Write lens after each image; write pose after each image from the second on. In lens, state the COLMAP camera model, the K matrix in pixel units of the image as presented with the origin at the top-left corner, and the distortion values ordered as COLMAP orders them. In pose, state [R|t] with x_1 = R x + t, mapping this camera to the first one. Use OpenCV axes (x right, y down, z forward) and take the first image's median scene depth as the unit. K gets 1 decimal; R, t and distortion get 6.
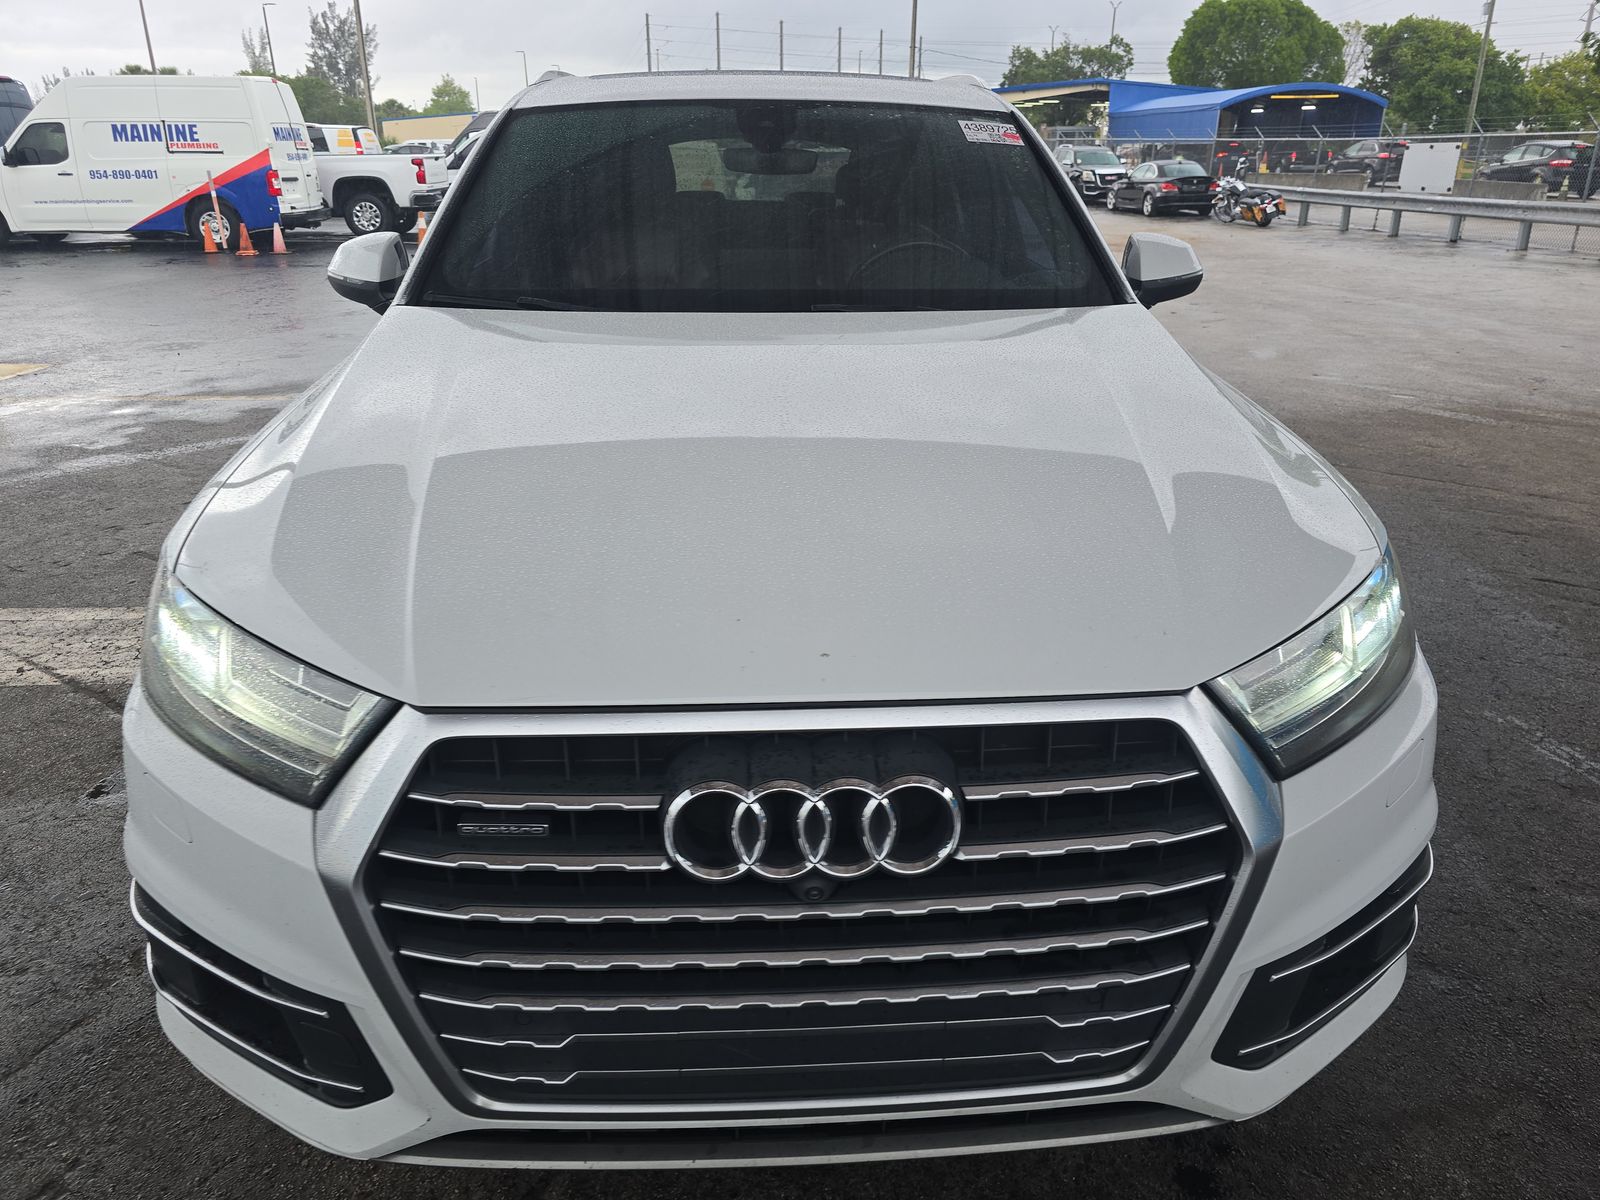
lens RADIAL K [[1063.2, 0, 800.0], [0, 1063.2, 600.0], [0, 0, 1]] dist [0.032550, -0.029167]
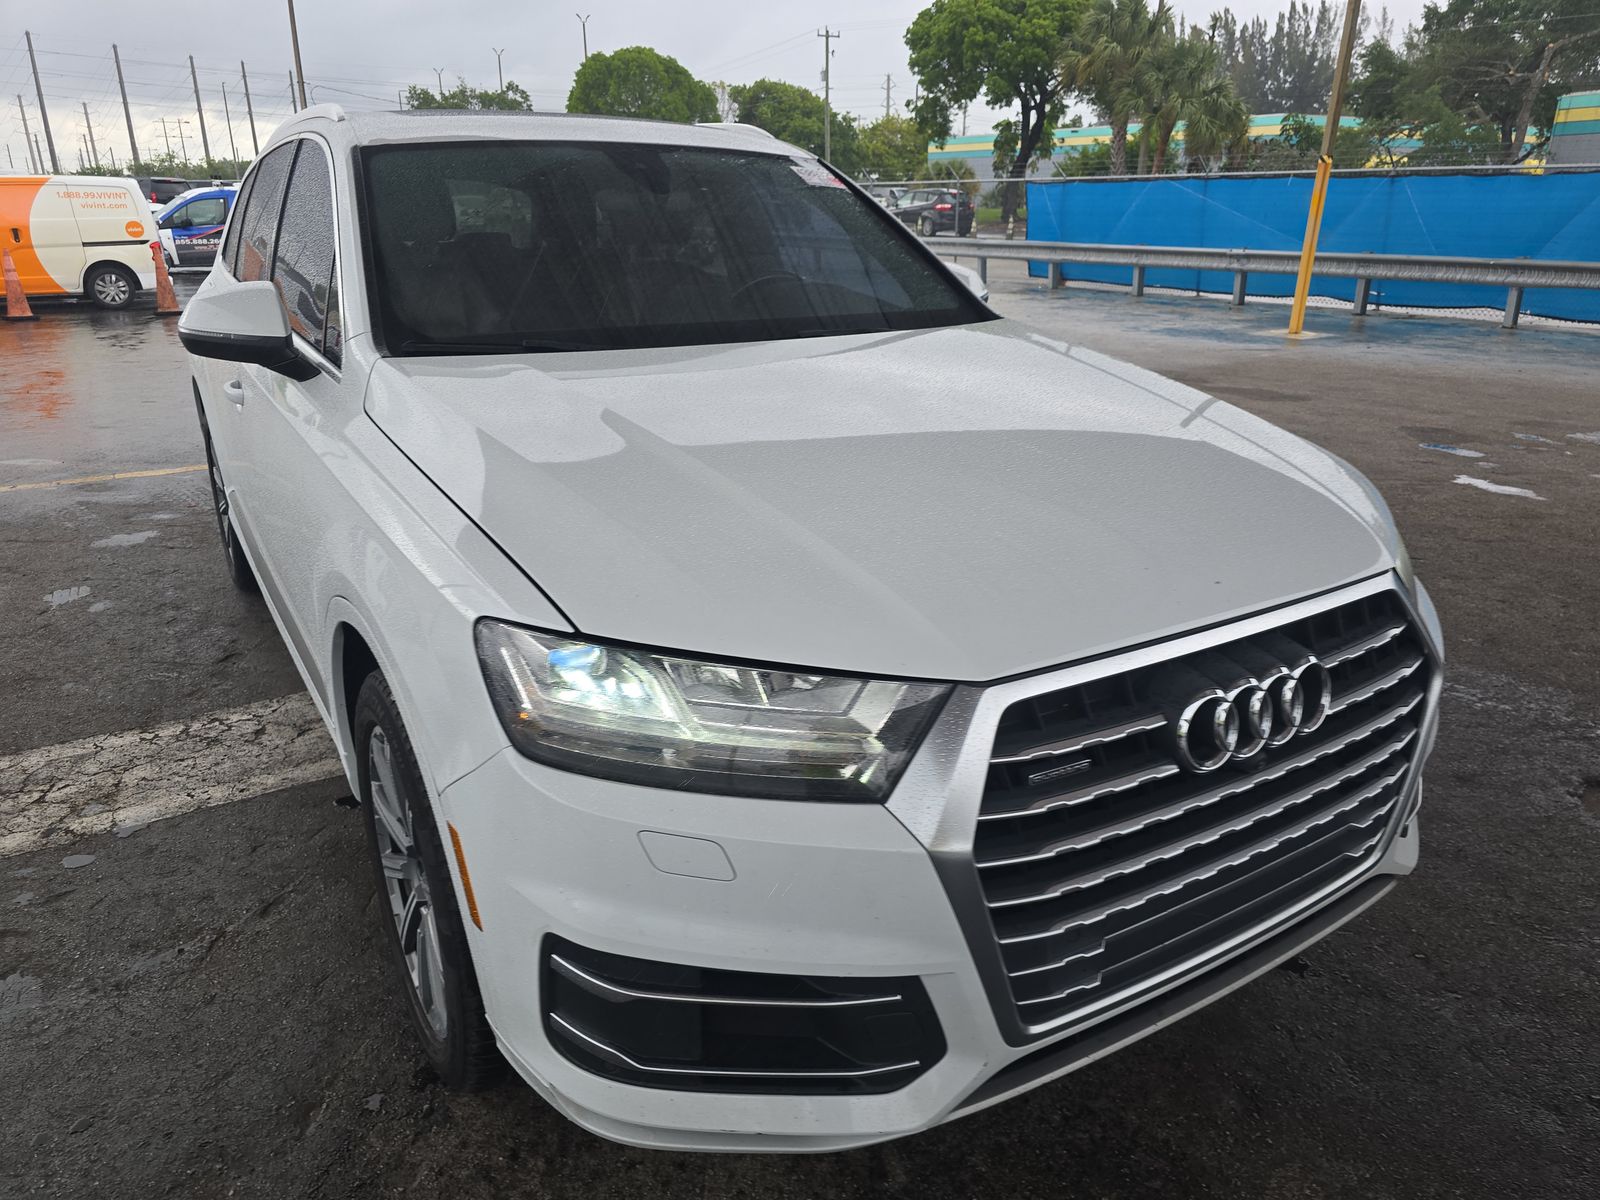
lens RADIAL K [[1063.2, 0, 800.0], [0, 1063.2, 600.0], [0, 0, 1]] dist [0.032550, -0.029167]
pose [[0.879681, -0.163948, 0.446412, -0.037901], [0.178953, 0.983819, 0.008677, -0.001116], [-0.440611, 0.072253, 0.894786, 0.002737]]
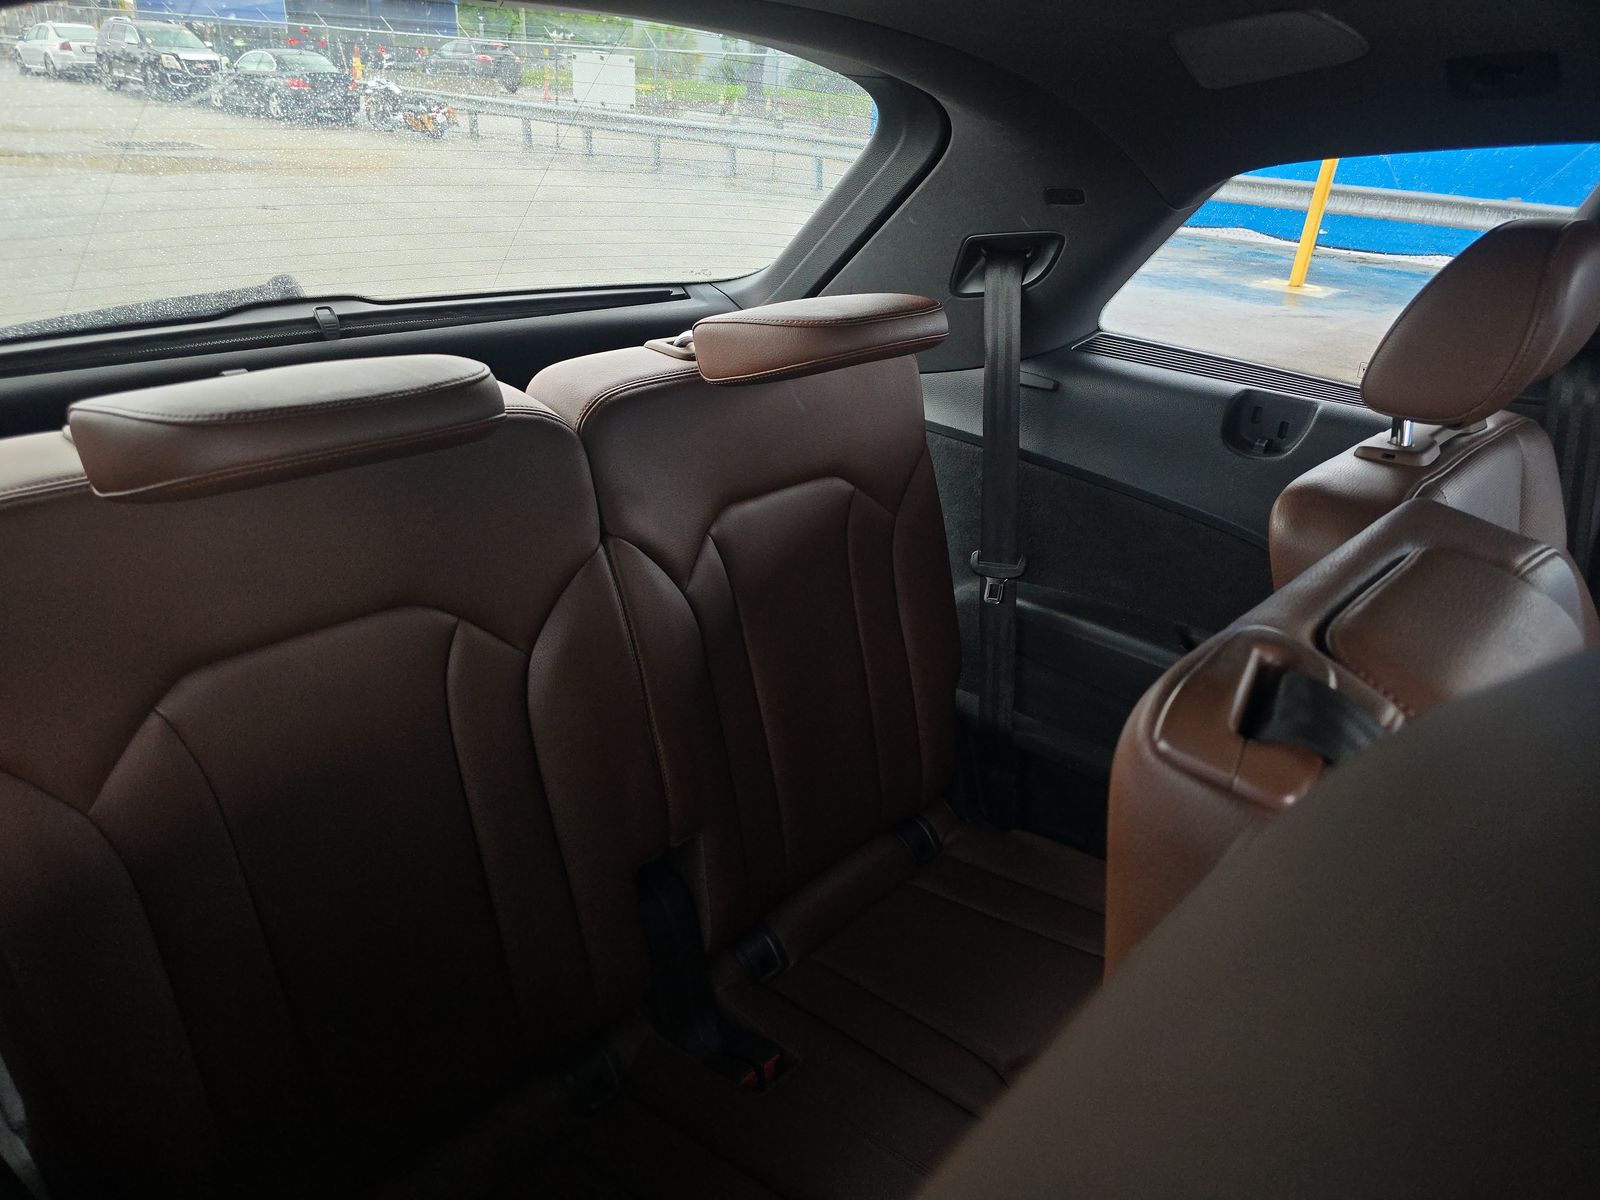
lens RADIAL K [[1063.2, 0, 800.0], [0, 1063.2, 600.0], [0, 0, 1]] dist [0.032550, -0.029167]
pose [[0.724073, -0.261297, 0.638312, -0.007188], [0.207007, 0.965124, 0.160260, -0.082370], [-0.657925, 0.016095, 0.752911, 0.197349]]
